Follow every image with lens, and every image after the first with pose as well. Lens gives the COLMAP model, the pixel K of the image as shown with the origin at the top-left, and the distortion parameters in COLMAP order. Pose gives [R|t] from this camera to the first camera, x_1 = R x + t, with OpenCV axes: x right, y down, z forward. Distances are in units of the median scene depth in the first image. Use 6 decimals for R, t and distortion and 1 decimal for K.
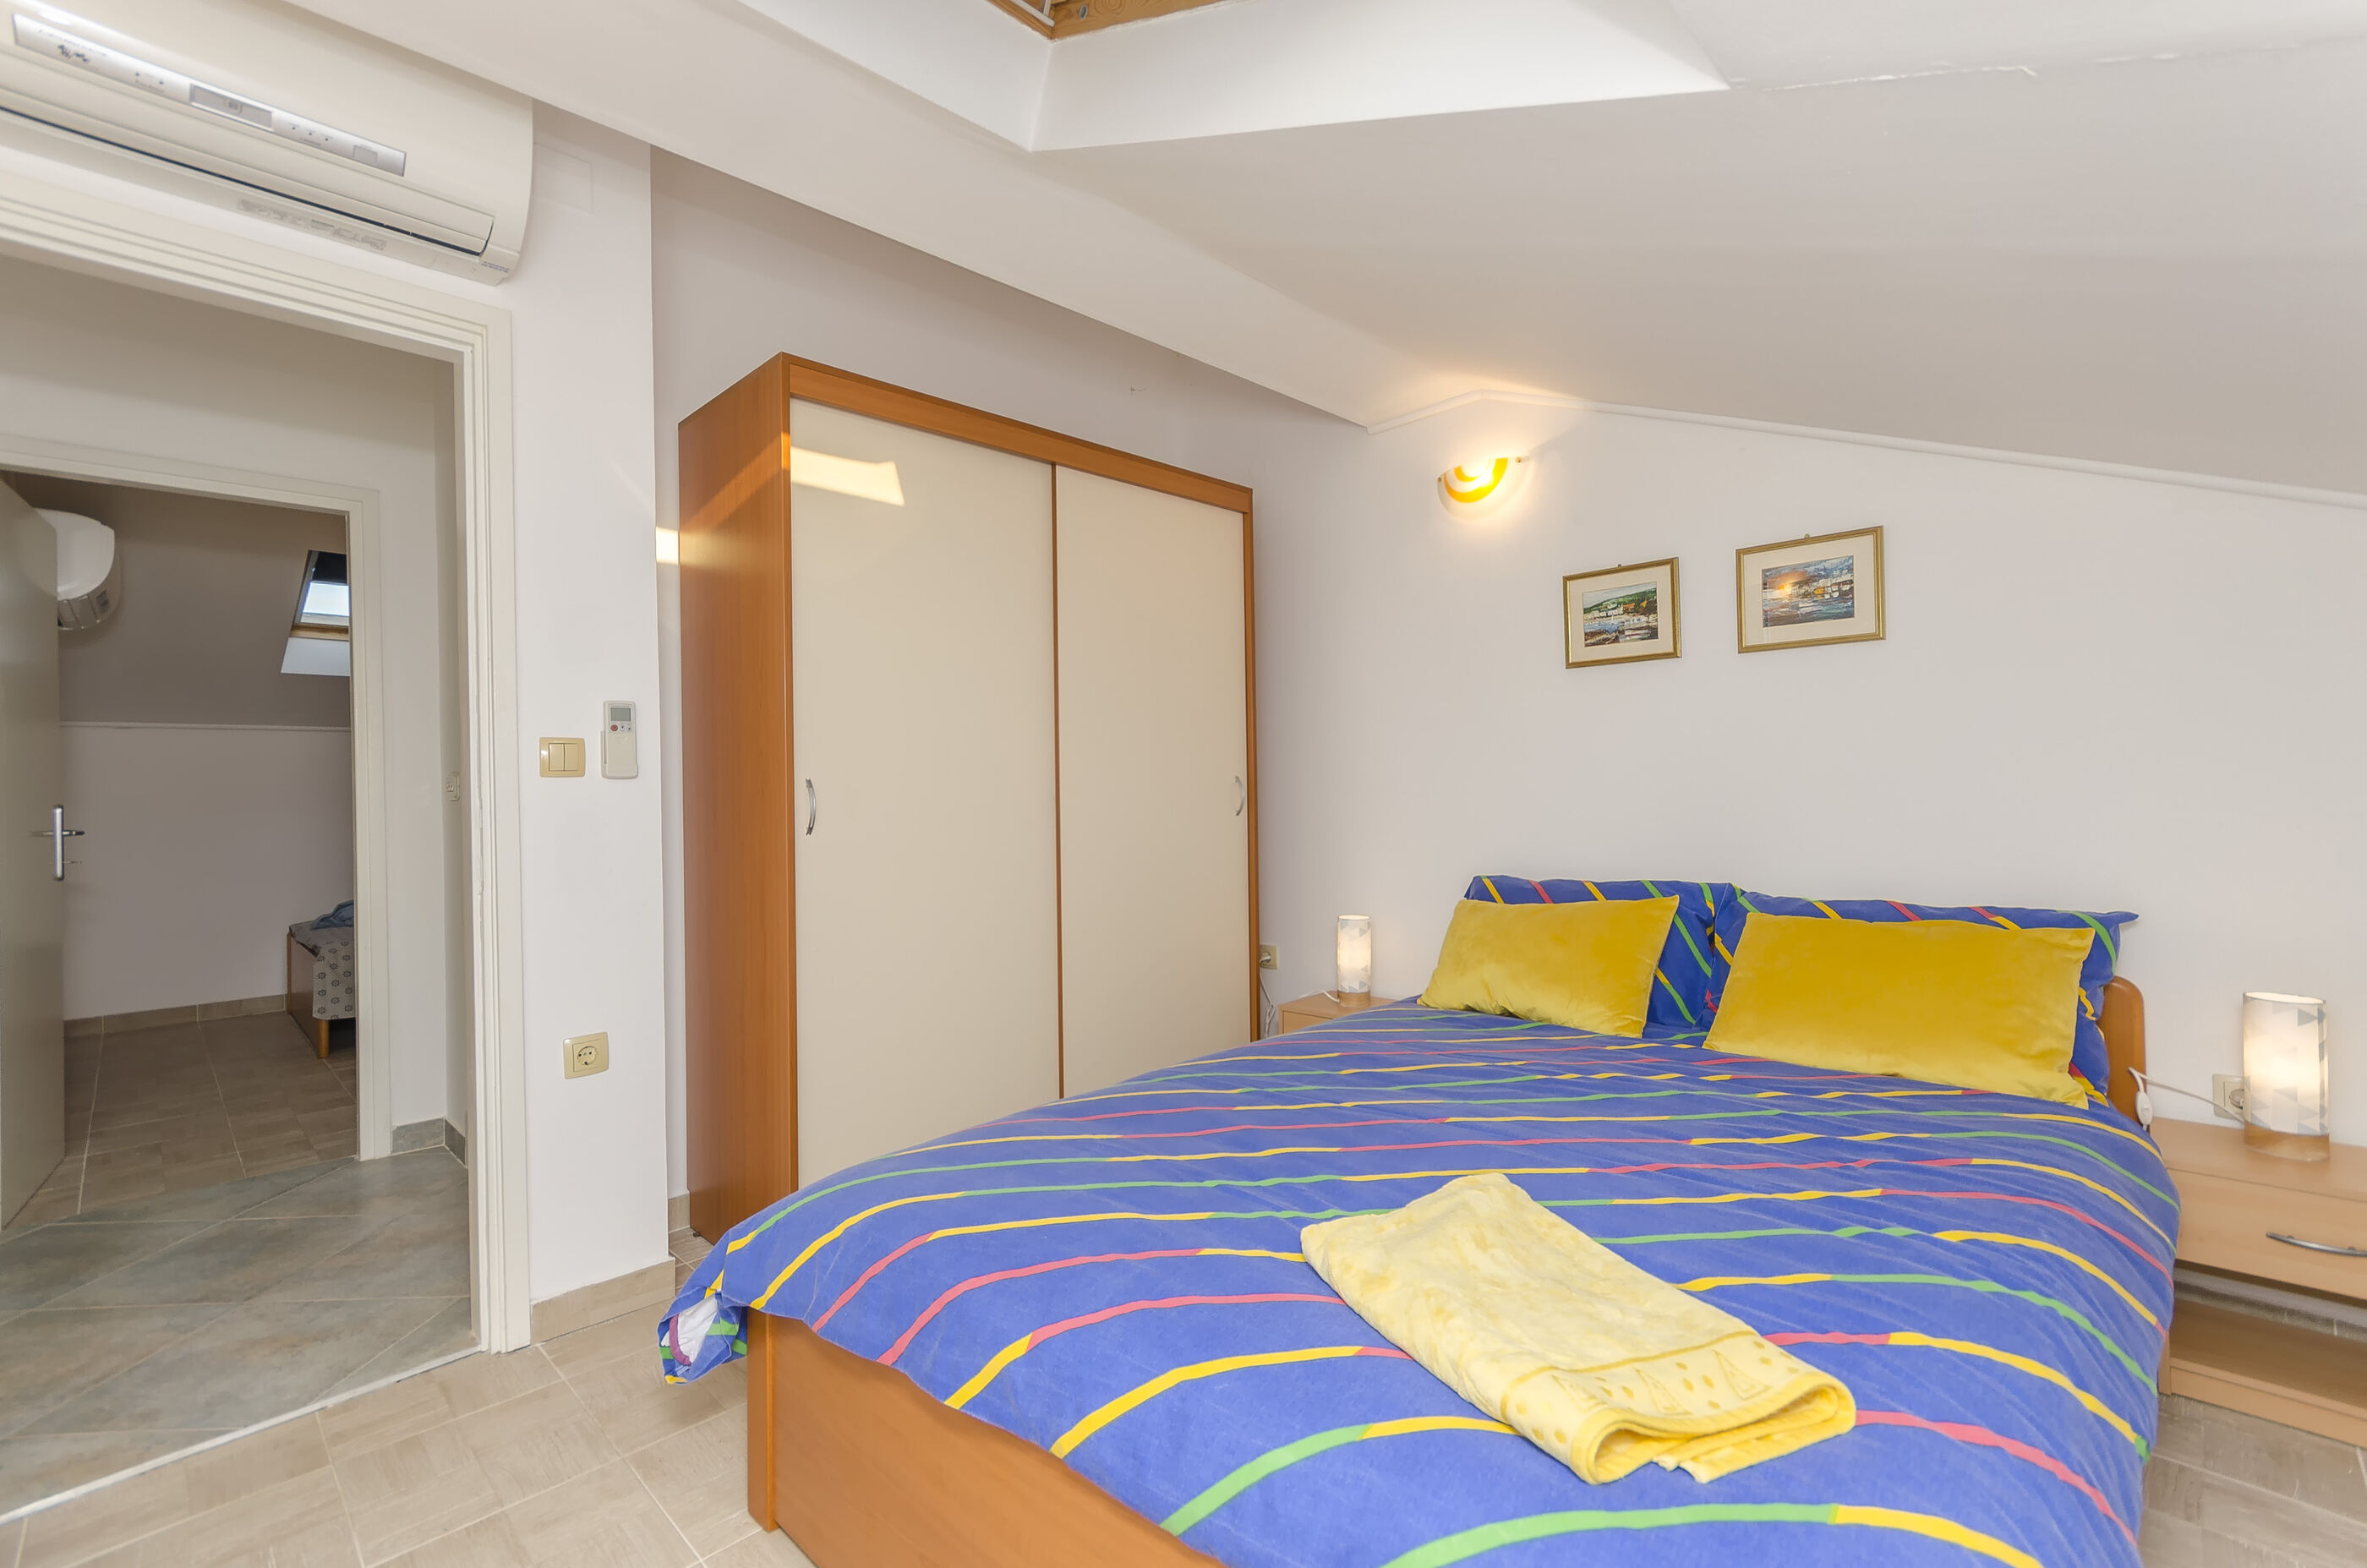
lens RADIAL K [[1031.2, 0, 1183.5], [0, 1031.2, 784.0], [0, 0, 1]] dist [0.001192, 0.000293]
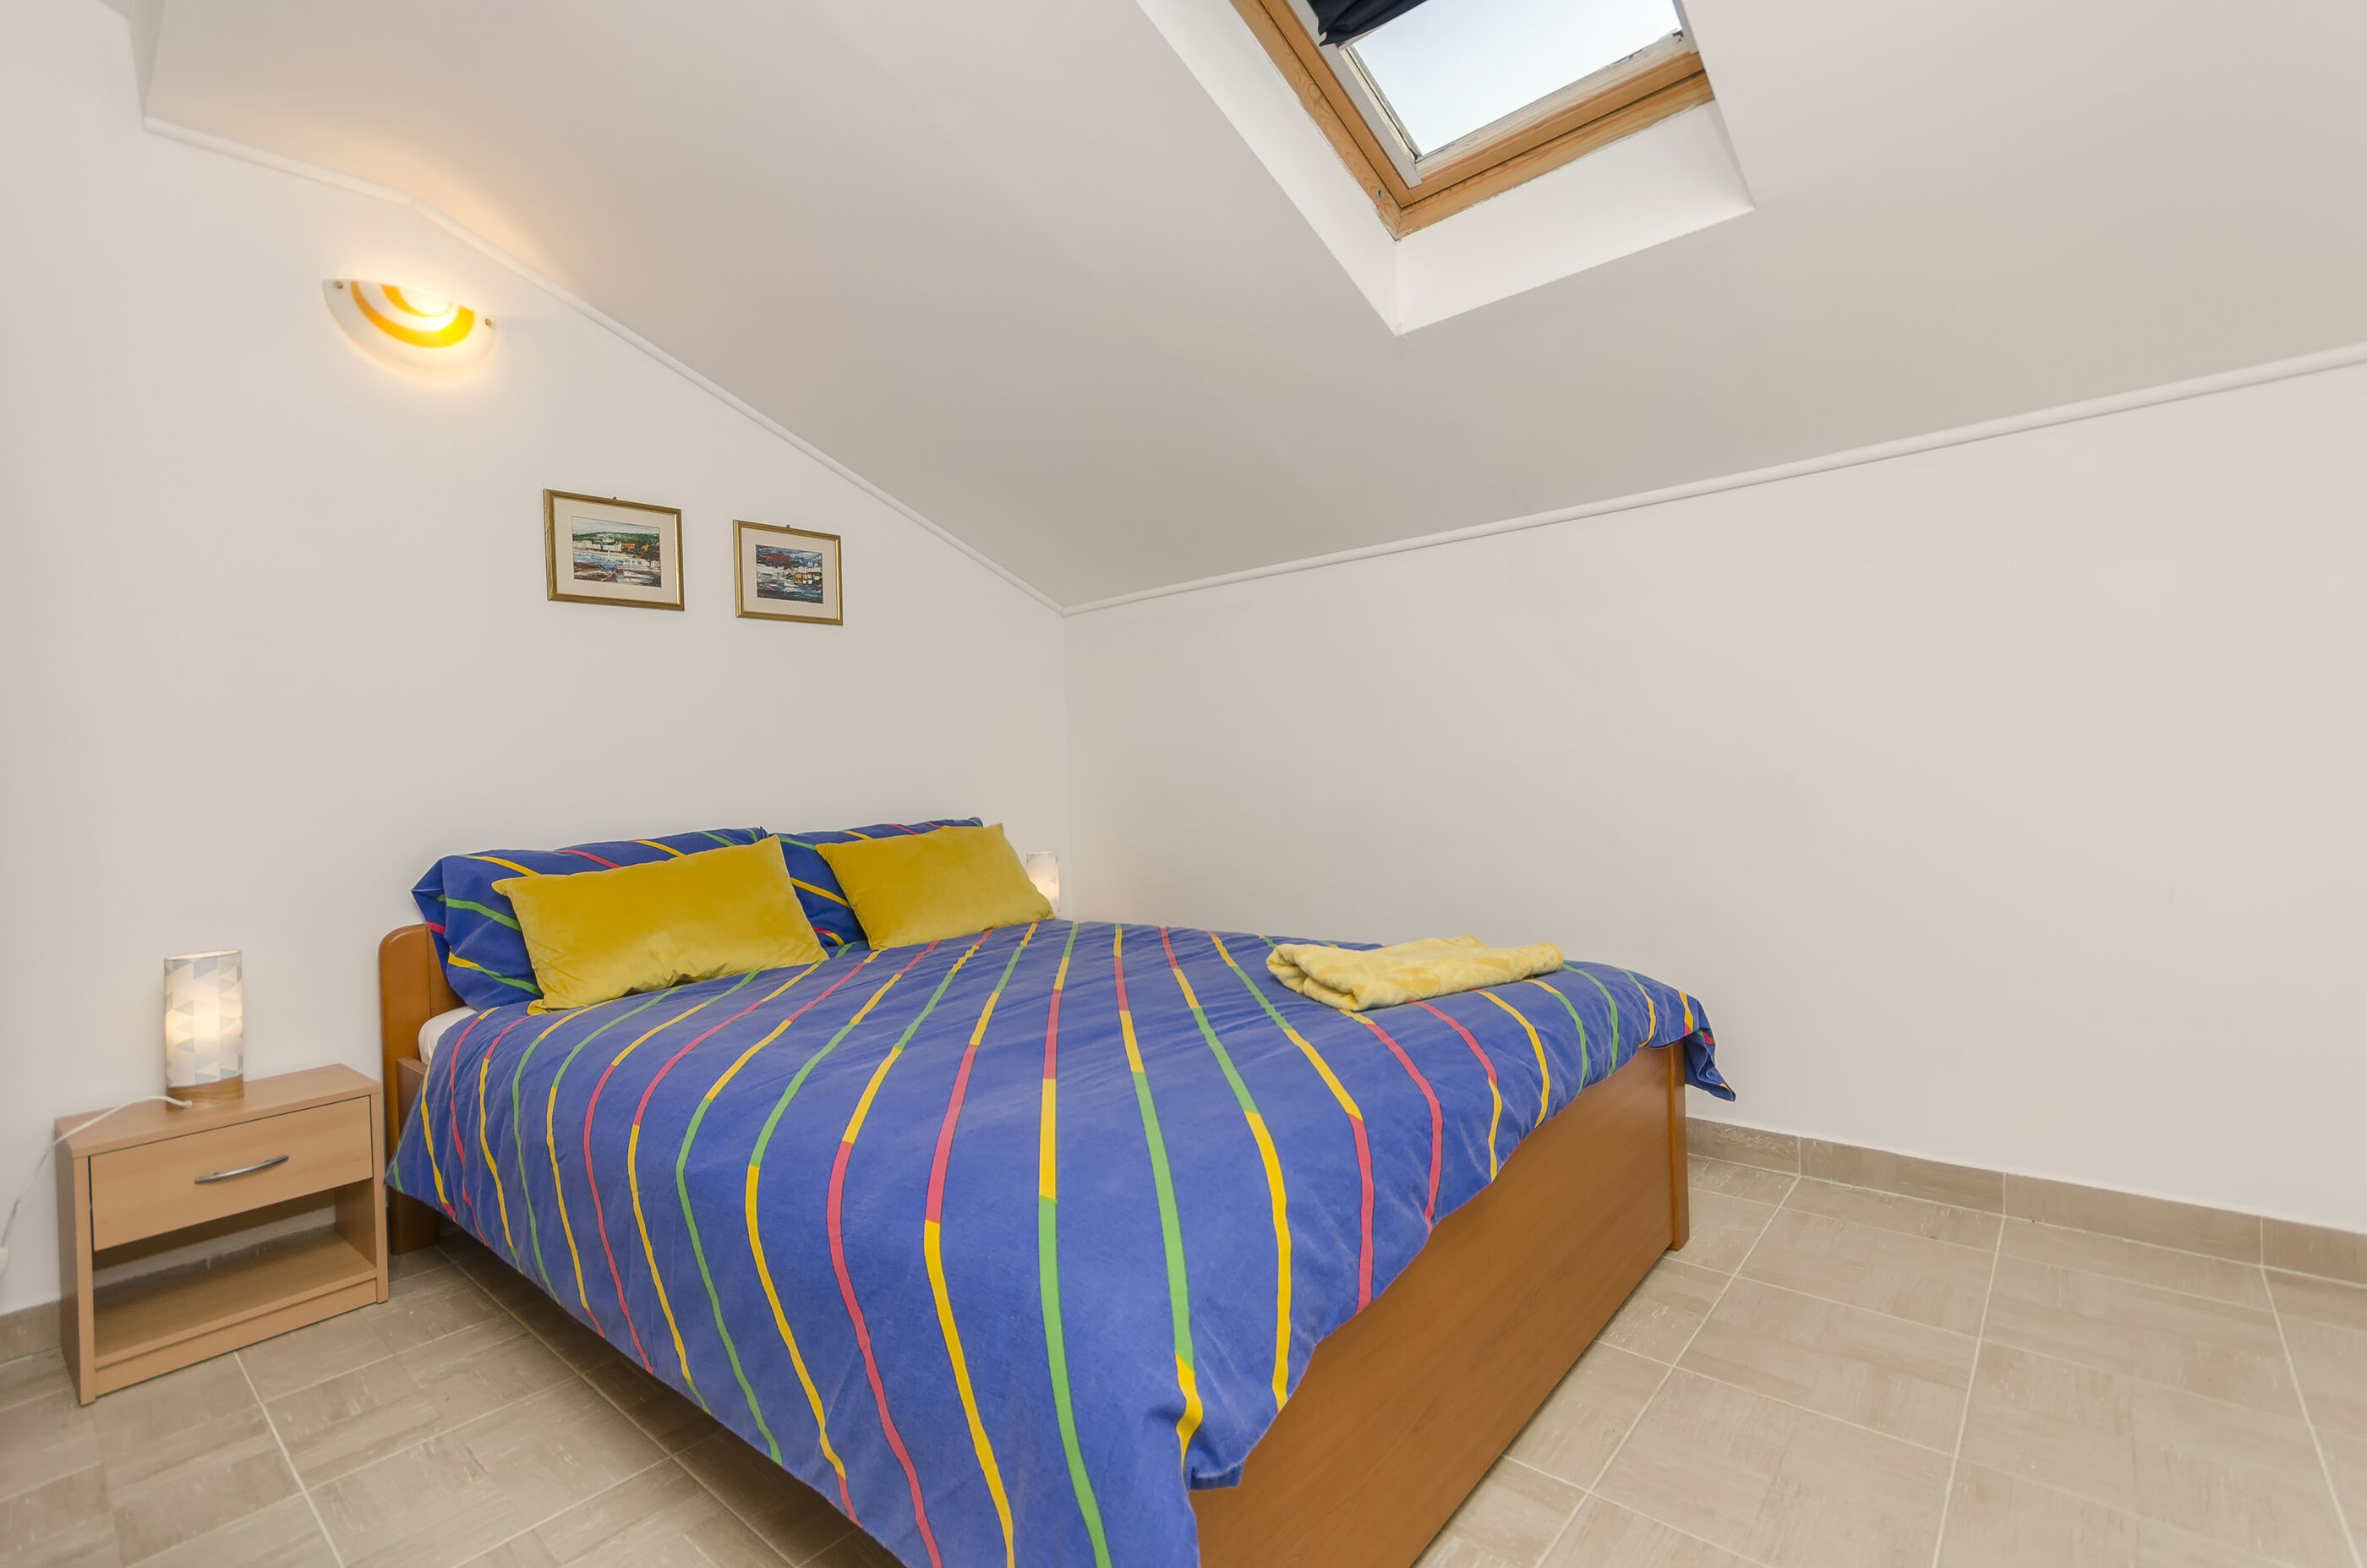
lens RADIAL K [[1013.1, 0, 1183.0], [0, 1013.1, 749.4], [0, 0, 1]] dist [0.000902, 0.000079]
pose [[-0.050901, 0.002757, 0.998700, -0.511028], [0.003892, 0.999989, -0.002562, 0.016346], [-0.998696, 0.003757, -0.050911, 0.548669]]
